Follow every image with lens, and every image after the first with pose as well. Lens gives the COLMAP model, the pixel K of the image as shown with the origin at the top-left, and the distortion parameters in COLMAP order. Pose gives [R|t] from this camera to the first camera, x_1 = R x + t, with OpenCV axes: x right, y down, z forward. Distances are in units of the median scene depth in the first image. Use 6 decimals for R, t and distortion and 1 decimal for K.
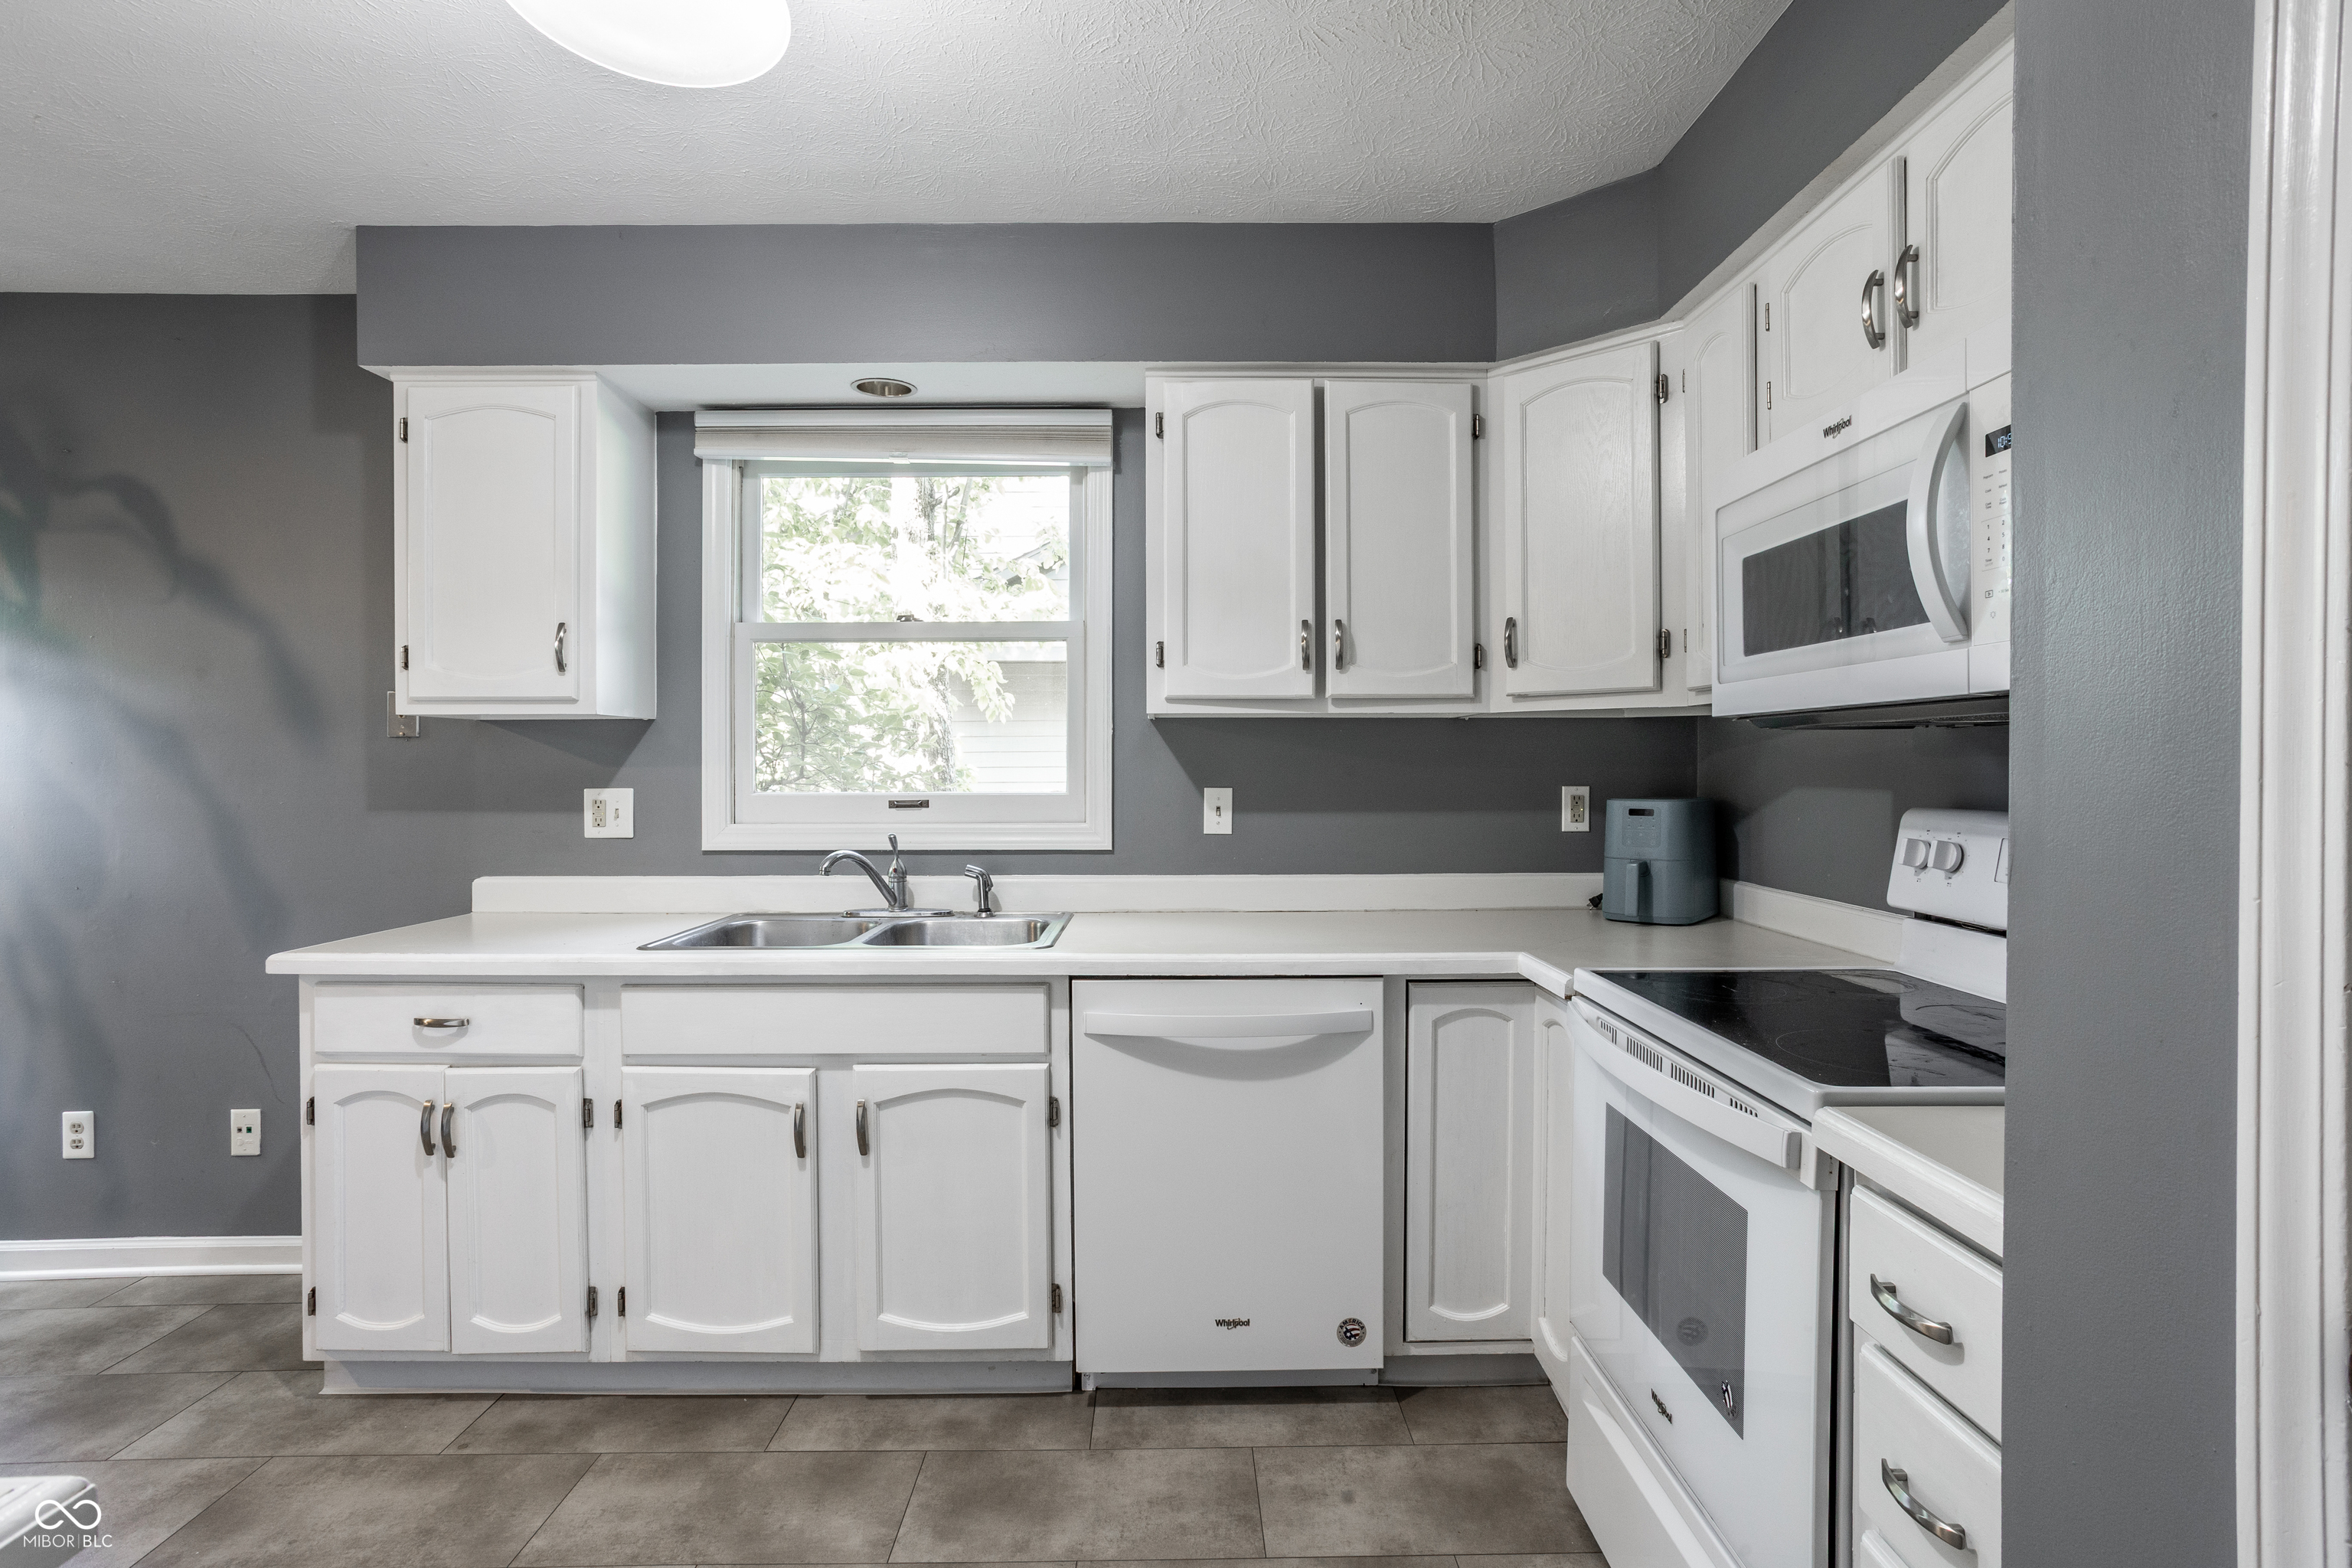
lens RADIAL K [[1141.9, 0, 1176.0], [0, 1141.9, 784.0], [0, 0, 1]] dist [-0.030434, 0.016092]
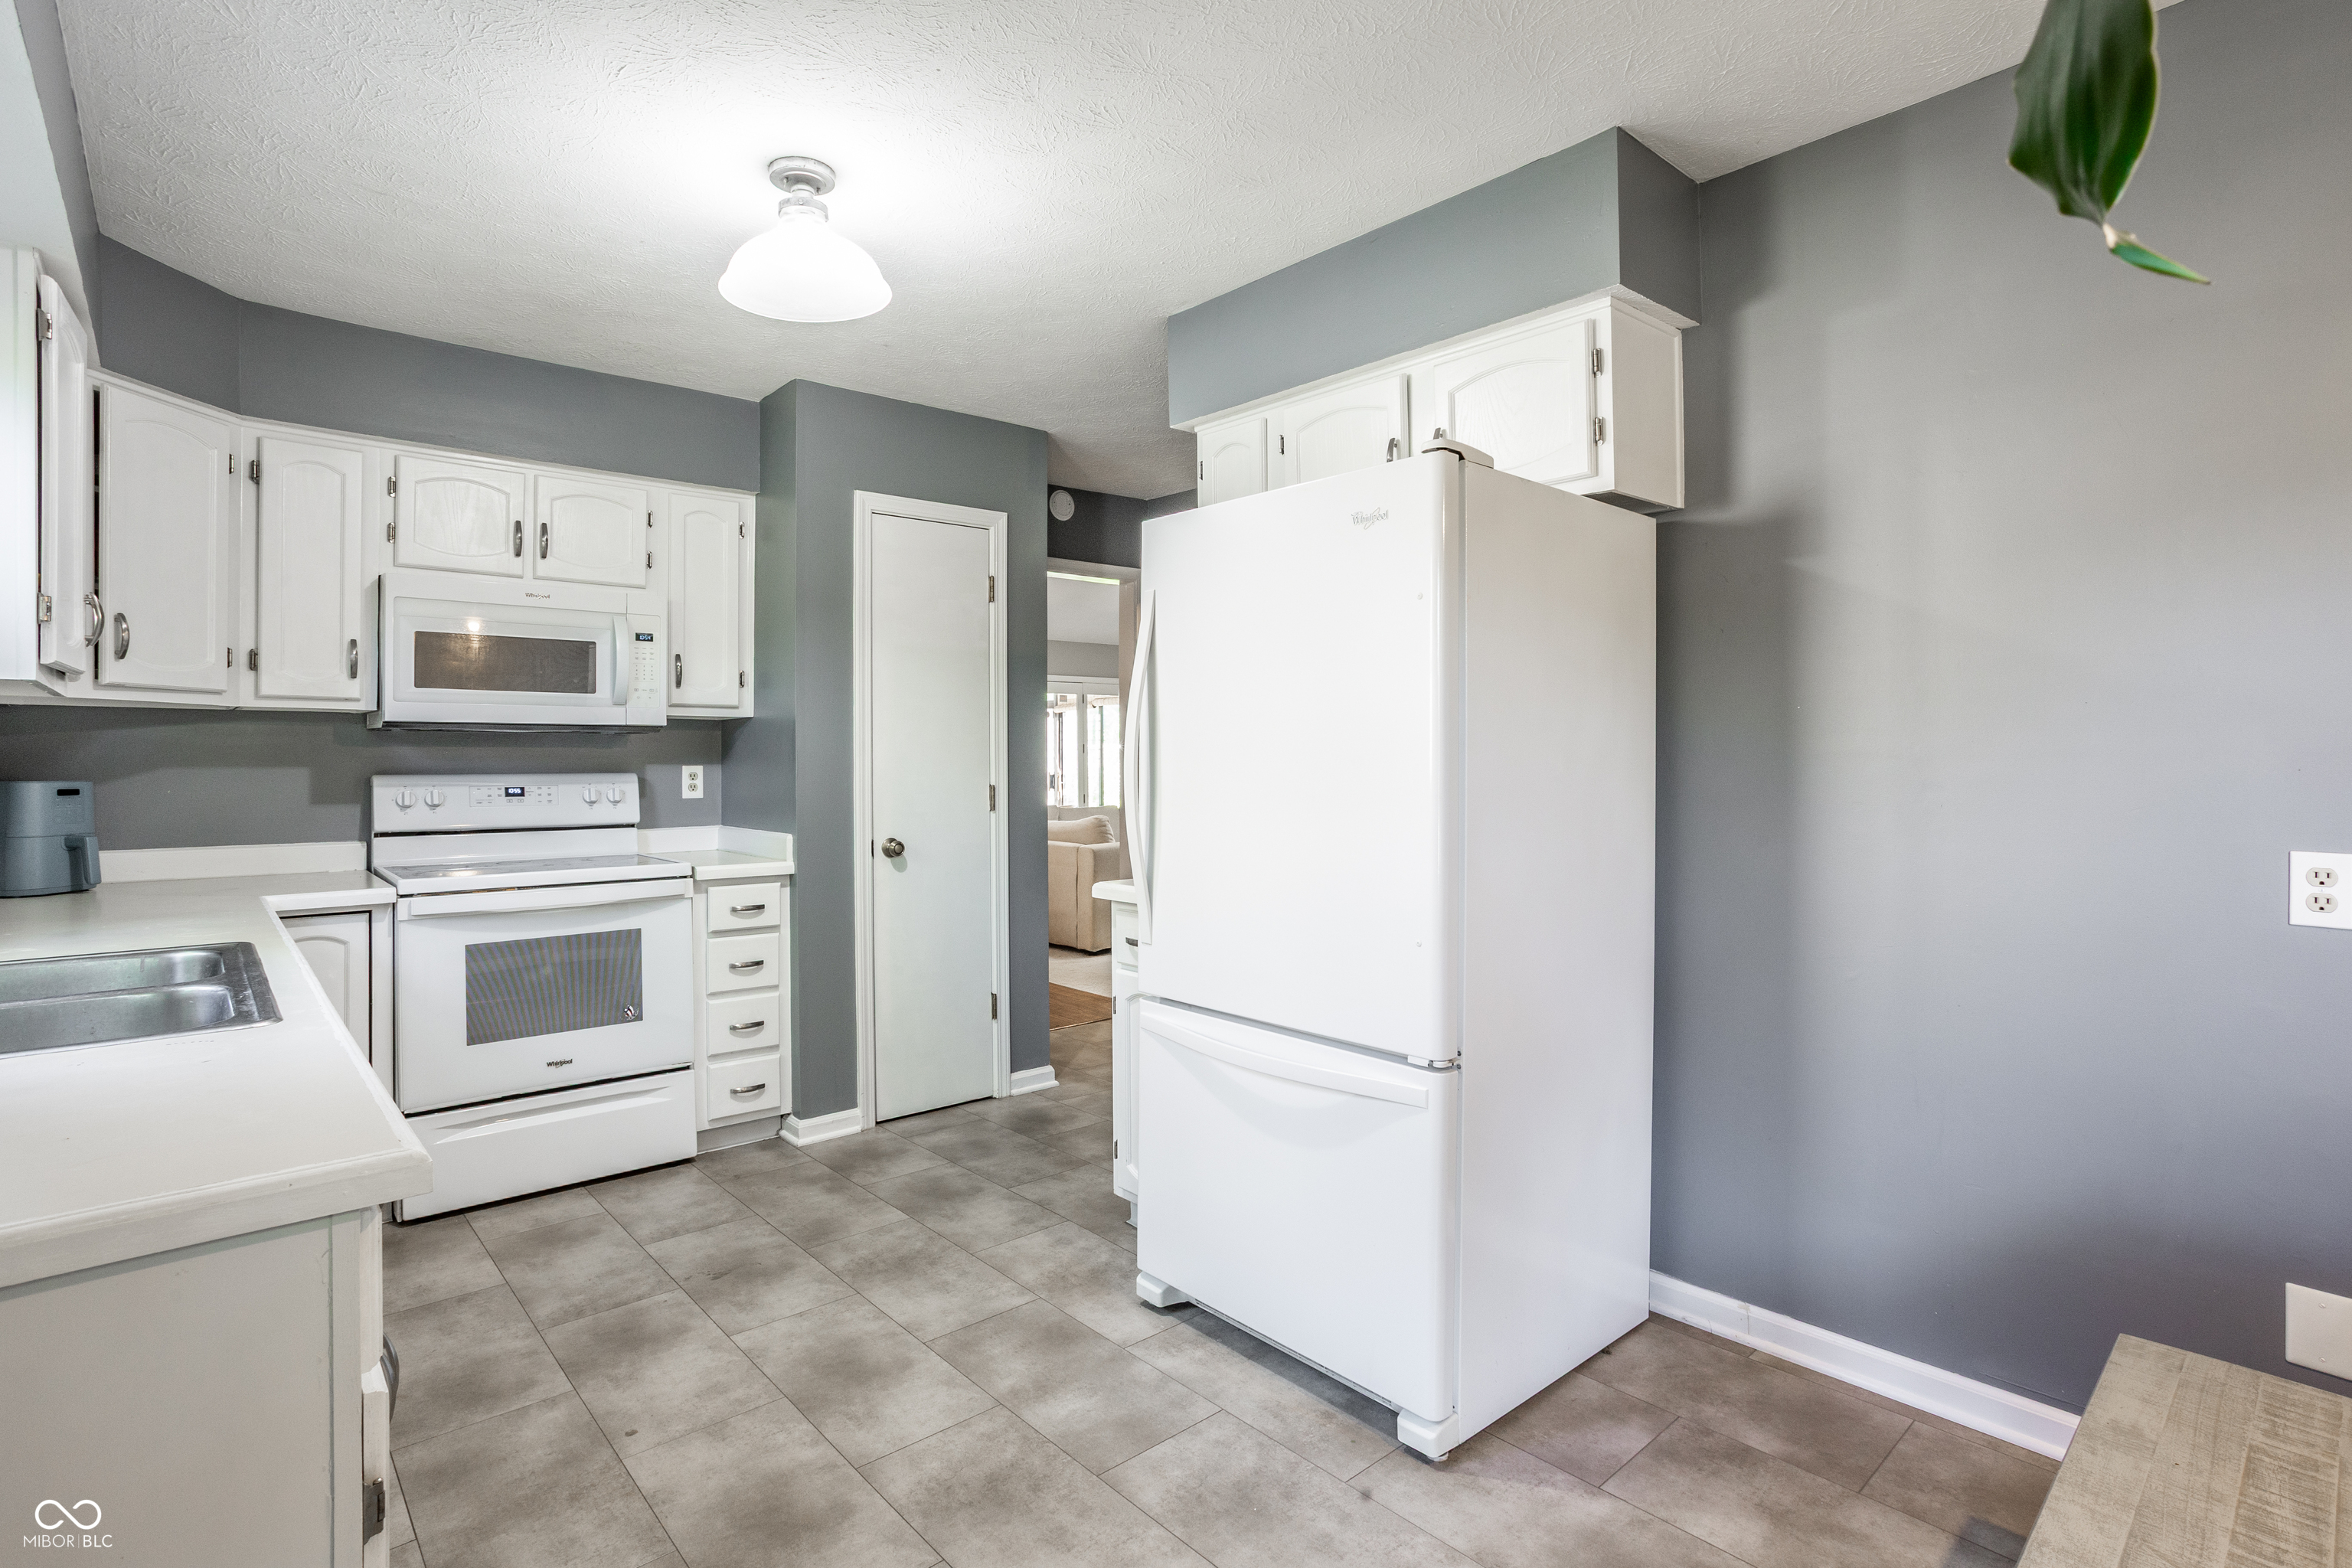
lens RADIAL K [[1141.9, 0, 1176.0], [0, 1141.9, 784.0], [0, 0, 1]] dist [-0.030434, 0.016092]
pose [[-0.651848, -0.015062, 0.758200, -1.357856], [0.012584, 0.999450, 0.030673, -0.004152], [-0.758245, 0.029536, -0.651301, 1.080719]]
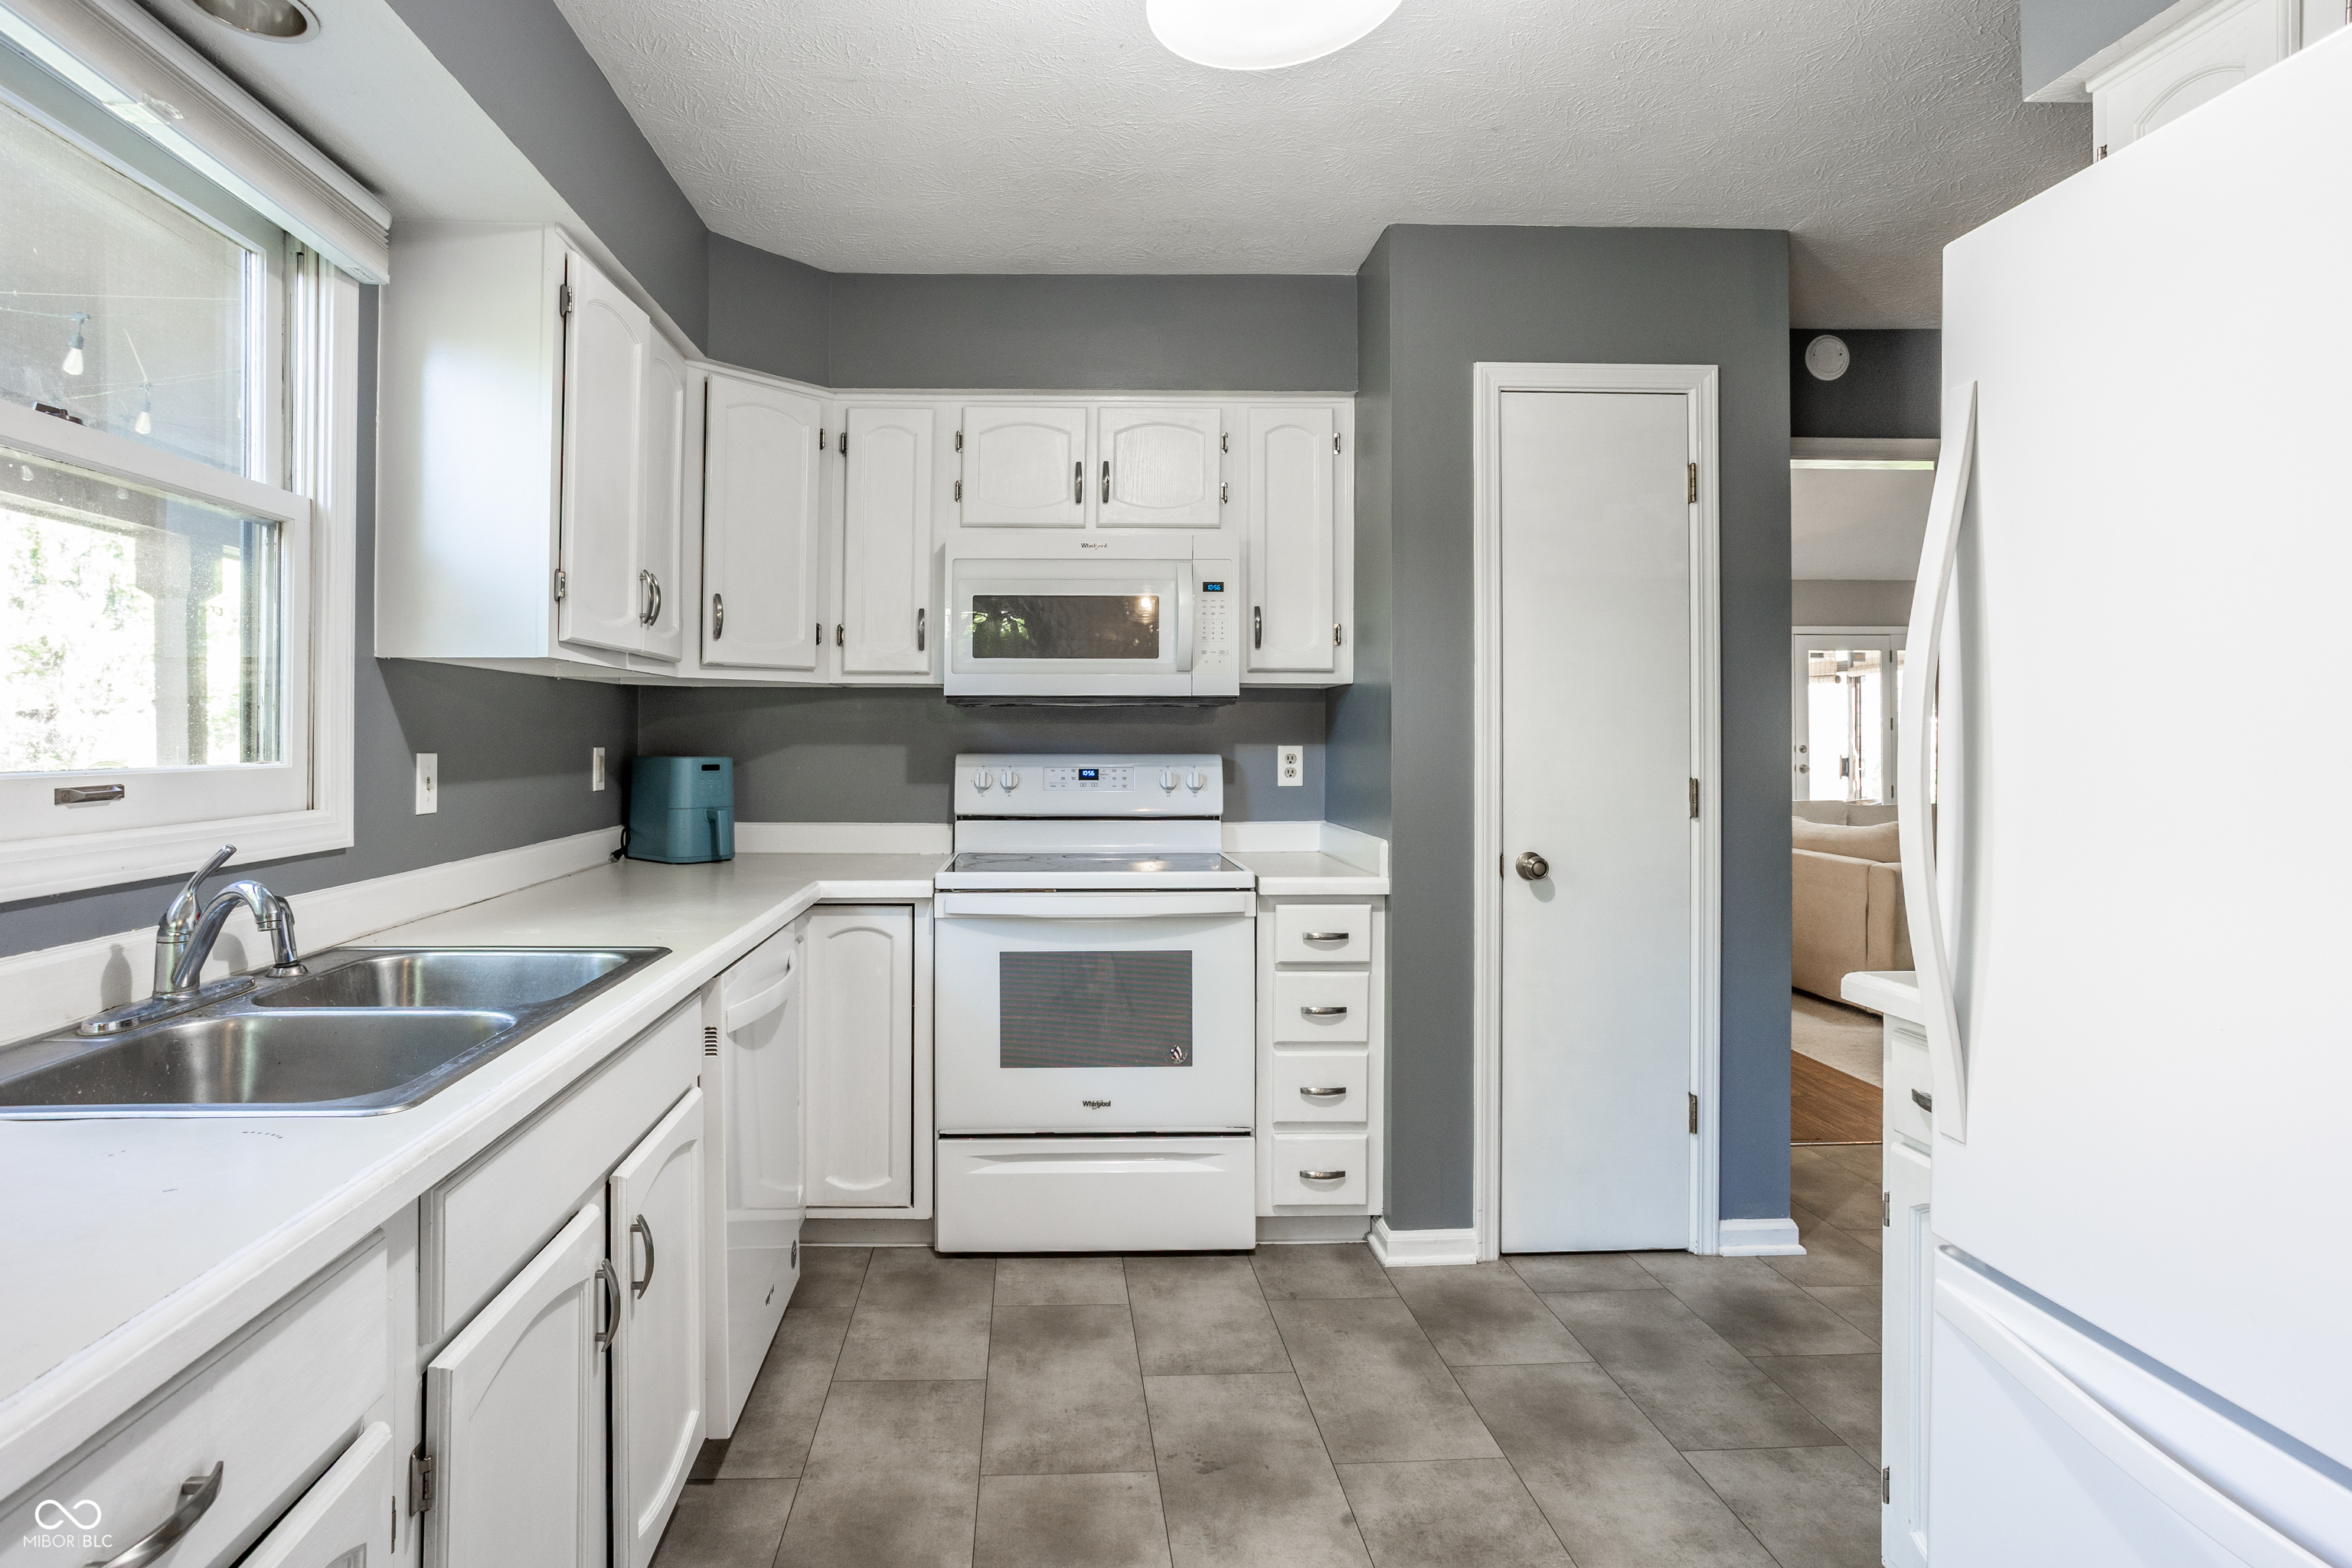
lens RADIAL K [[1202.4, 0, 1078.8], [0, 1202.4, 733.7], [0, 0, 1]] dist [-0.053290, 0.029257]
pose [[-0.018781, 0.002377, 0.999821, -1.009484], [0.012769, 0.999916, -0.002137, -0.003271], [-0.999742, 0.012726, -0.018809, 0.773772]]
